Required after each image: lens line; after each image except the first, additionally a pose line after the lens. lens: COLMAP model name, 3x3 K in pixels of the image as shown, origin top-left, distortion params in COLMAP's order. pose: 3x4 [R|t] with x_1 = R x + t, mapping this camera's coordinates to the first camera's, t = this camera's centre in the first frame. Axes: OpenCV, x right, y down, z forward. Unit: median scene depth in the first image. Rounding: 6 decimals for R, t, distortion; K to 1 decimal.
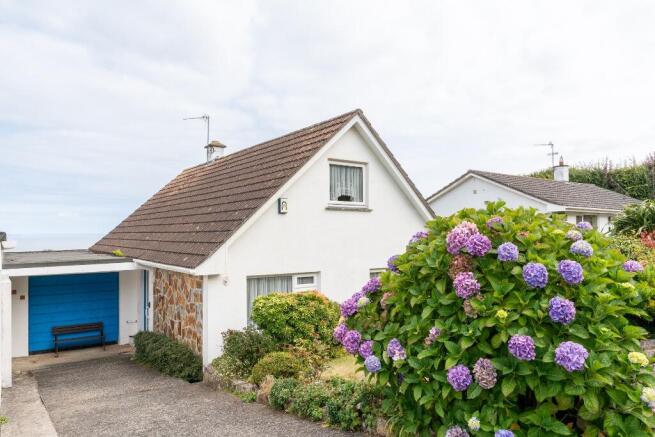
lens RADIAL K [[454.4, 0, 331.8], [0, 454.4, 228.7], [0, 0, 1]] dist [-0.001336, -0.000034]
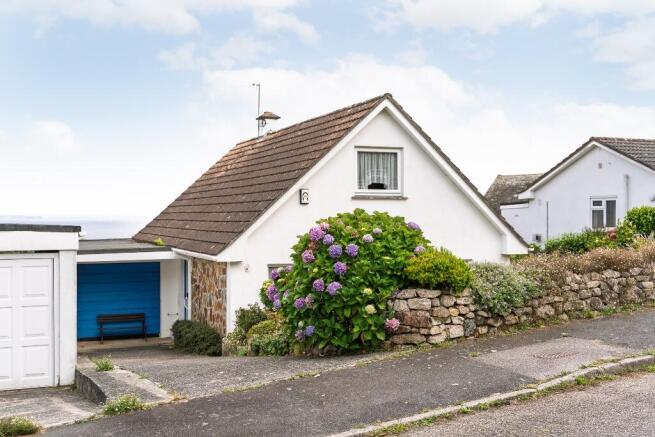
lens RADIAL K [[764.6, 0, 326.0], [0, 764.6, 218.1], [0, 0, 1]] dist [0.058709, 0.000000]
pose [[0.969673, 0.002007, -0.244398, 0.316221], [0.001505, 0.999898, 0.014184, -0.023099], [0.244401, -0.014121, 0.969571, -0.573051]]
